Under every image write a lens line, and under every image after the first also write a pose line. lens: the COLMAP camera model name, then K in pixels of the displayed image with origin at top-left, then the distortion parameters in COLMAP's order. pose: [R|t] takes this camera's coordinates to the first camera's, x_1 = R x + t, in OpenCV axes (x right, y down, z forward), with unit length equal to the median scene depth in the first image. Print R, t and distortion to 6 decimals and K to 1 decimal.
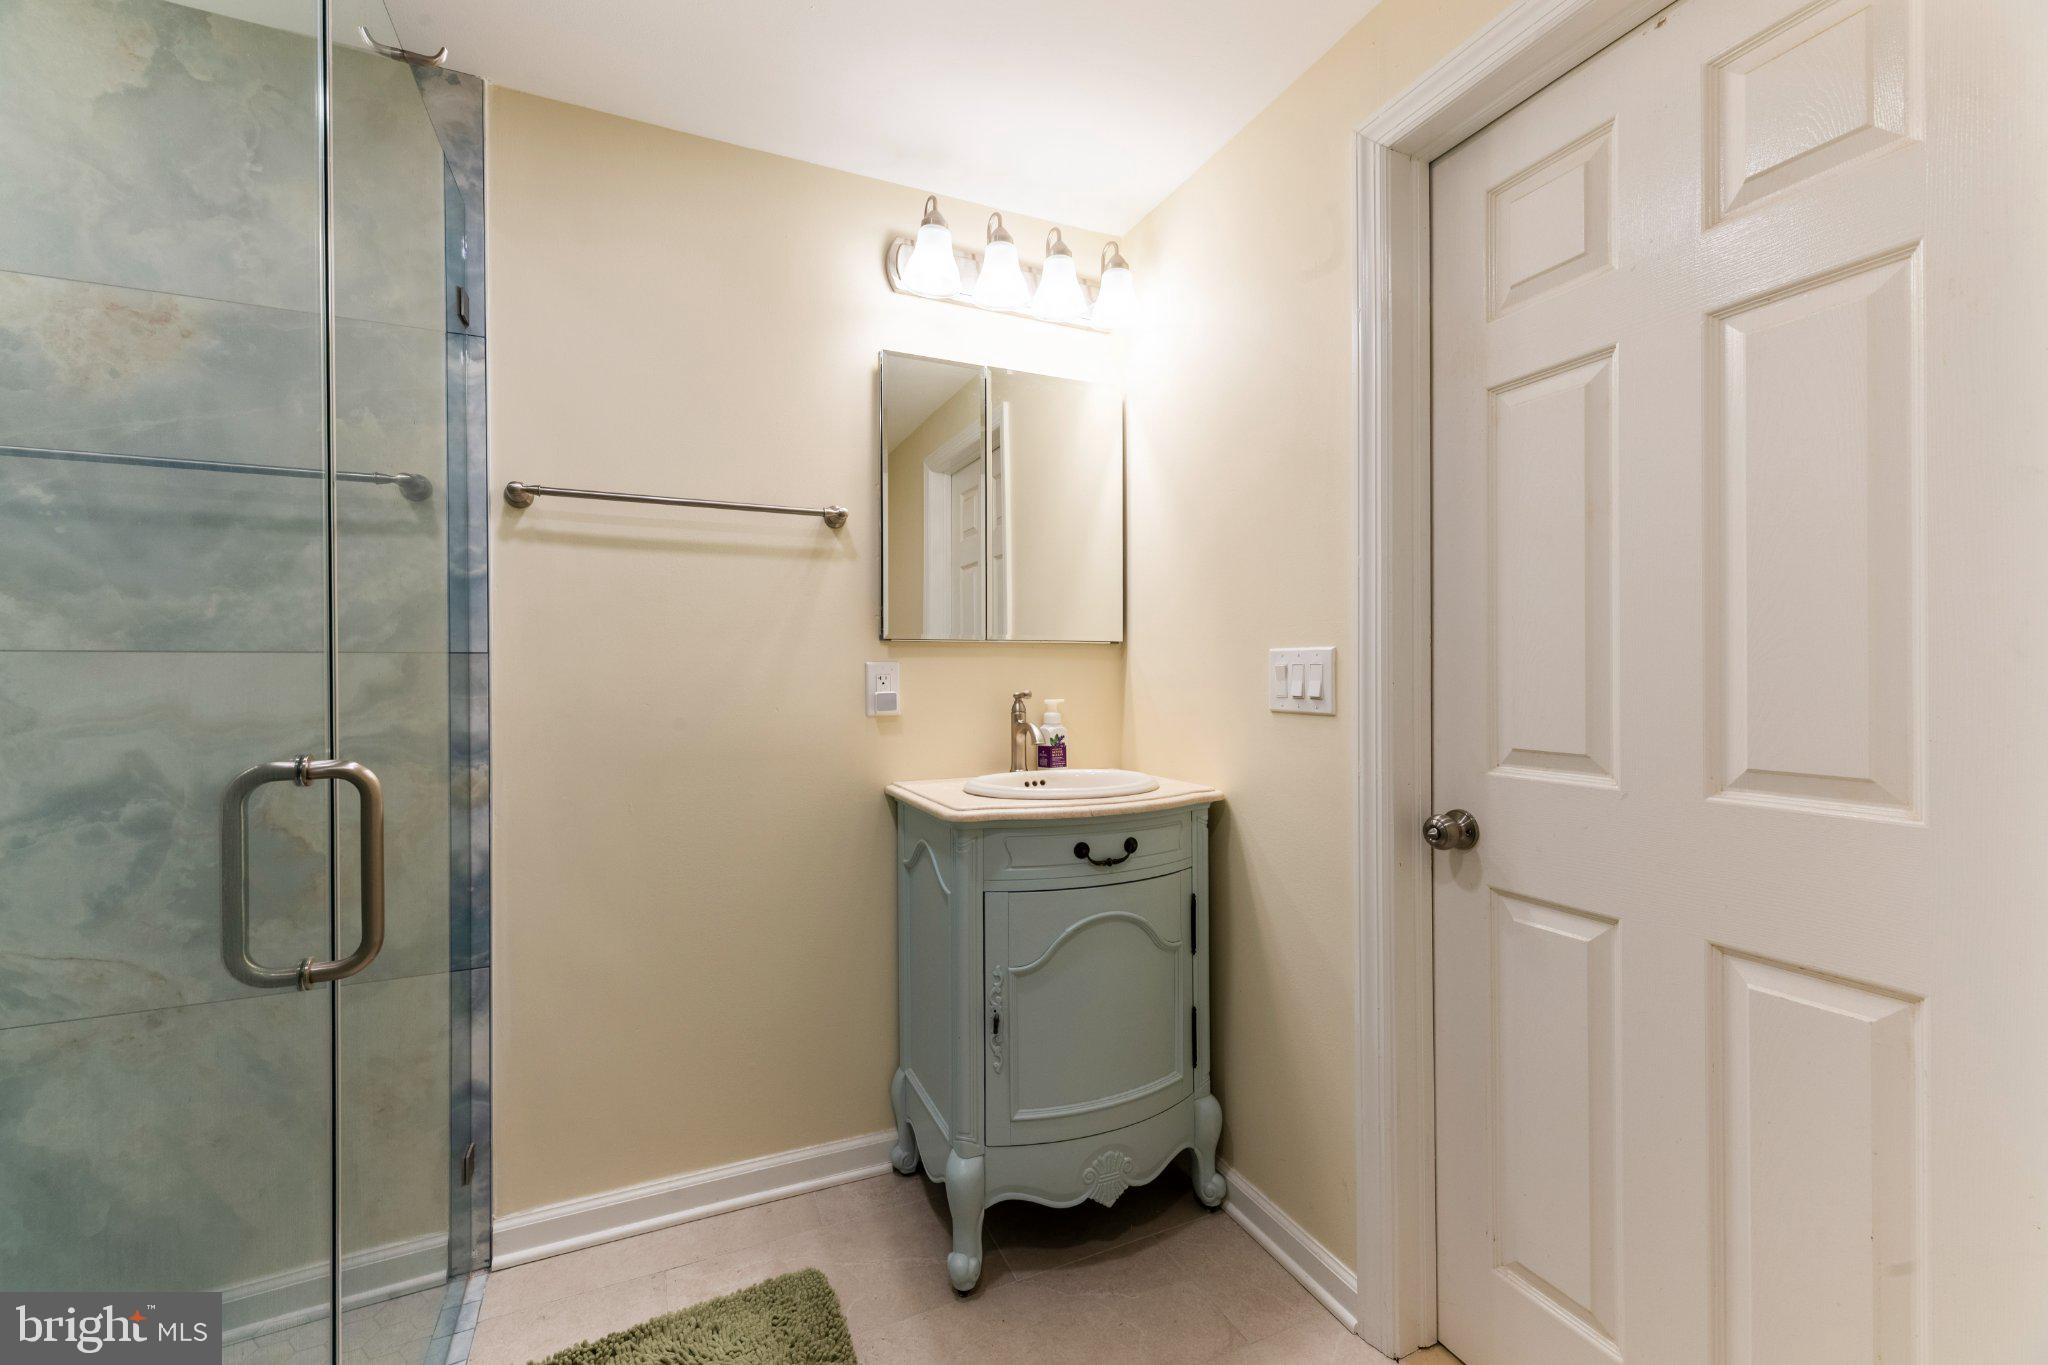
lens RADIAL K [[827.9, 0, 1023.9], [0, 827.9, 684.0], [0, 0, 1]] dist [0.013767, -0.000348]
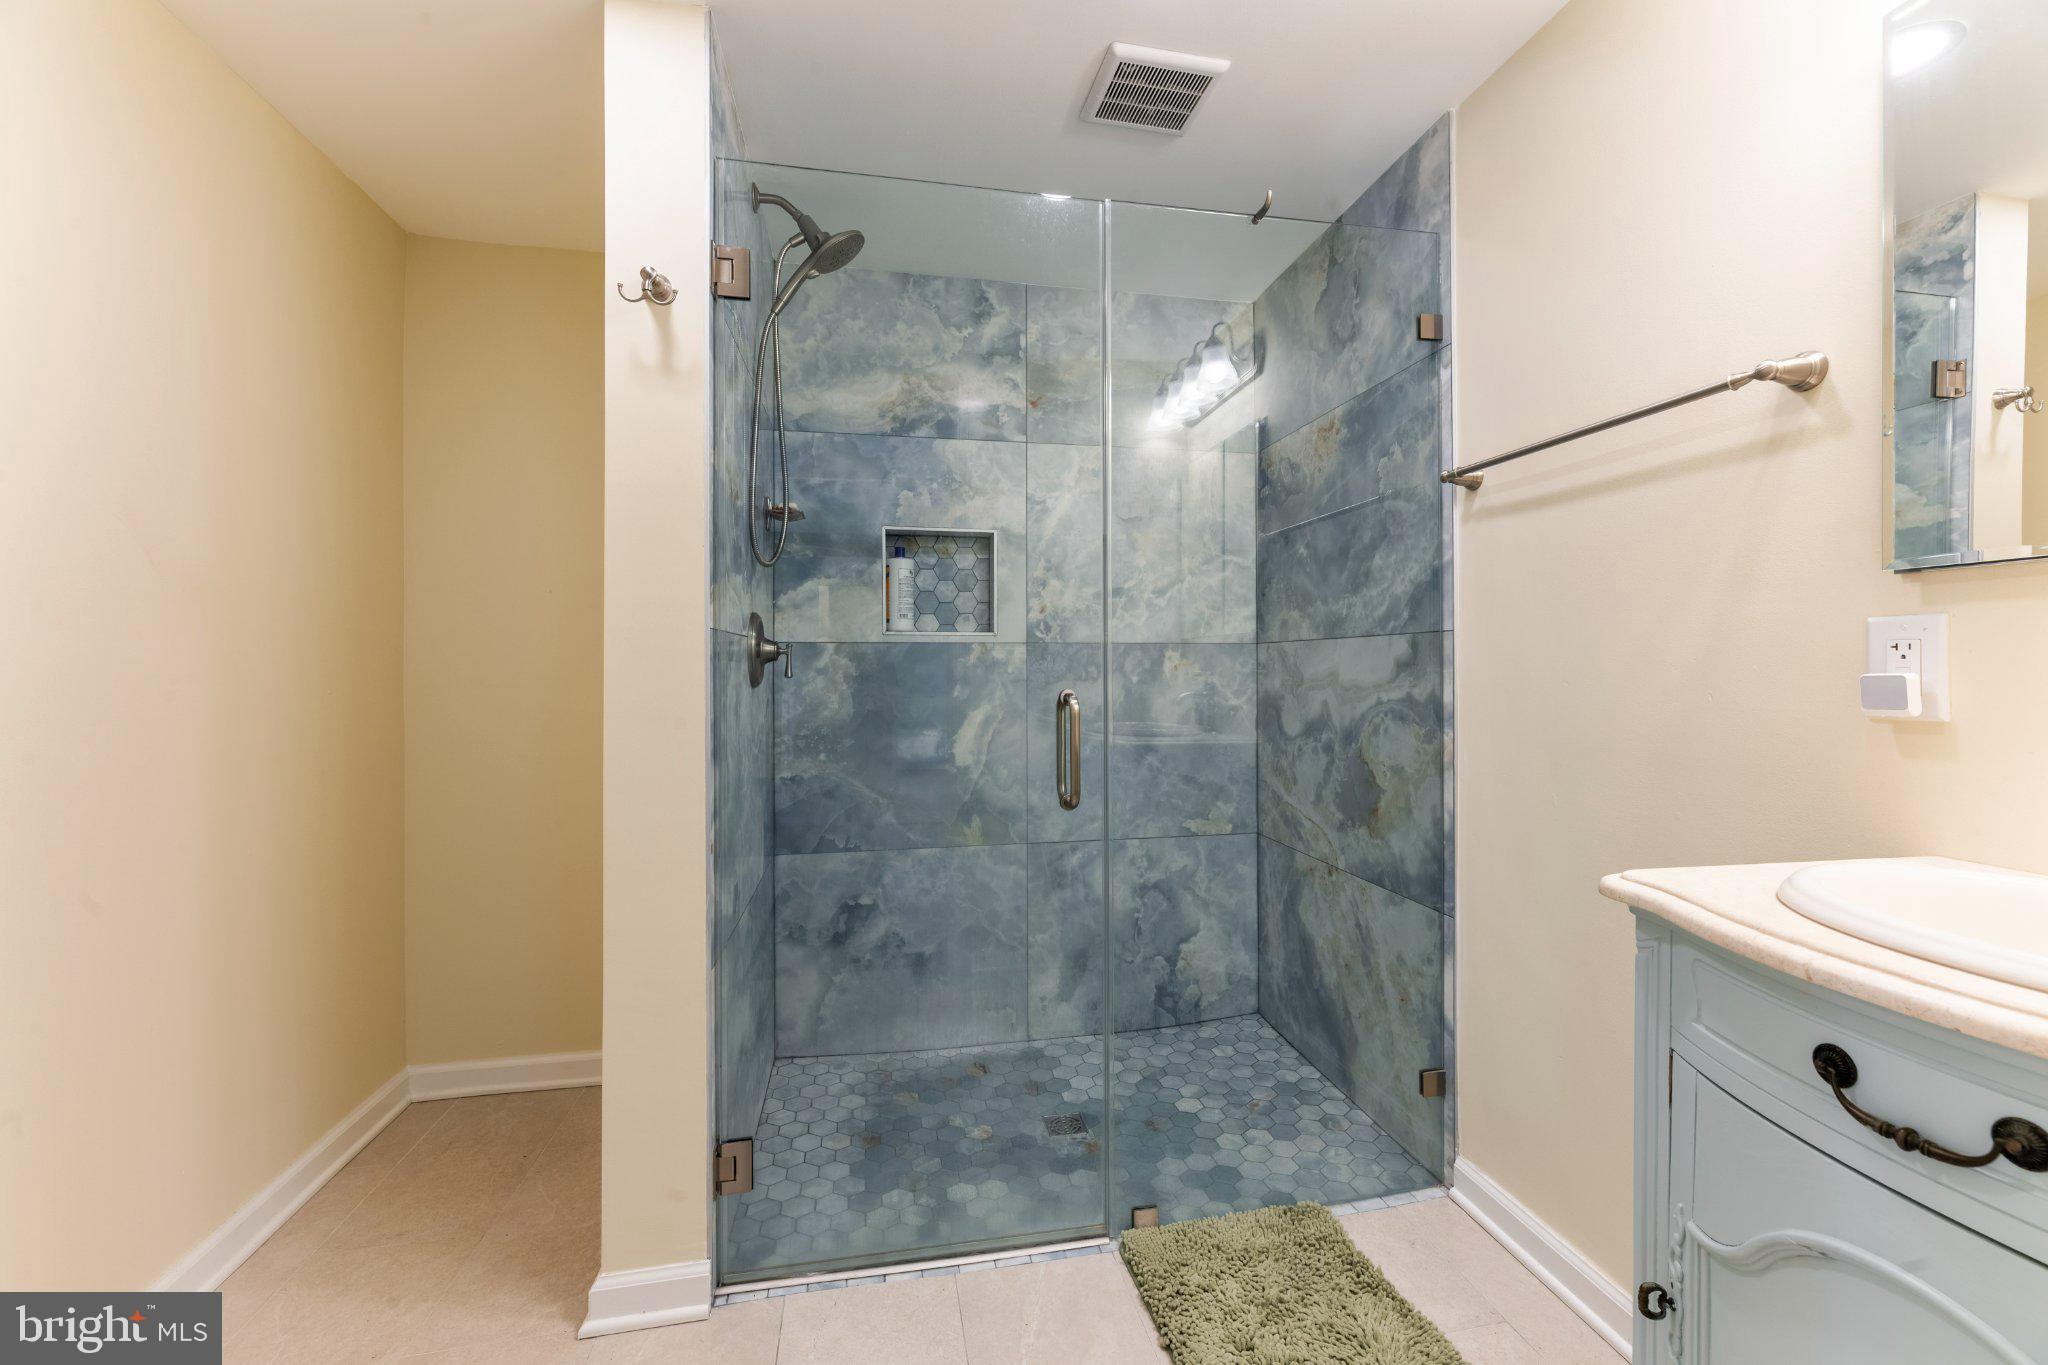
lens RADIAL K [[827.9, 0, 1022.0], [0, 827.9, 666.5], [0, 0, 1]] dist [0.013767, -0.000348]
pose [[-0.224428, 0.005083, -0.974477, 0.557328], [-0.006807, 0.999954, 0.006783, 0.006408], [0.974467, 0.008156, -0.224383, 0.705944]]
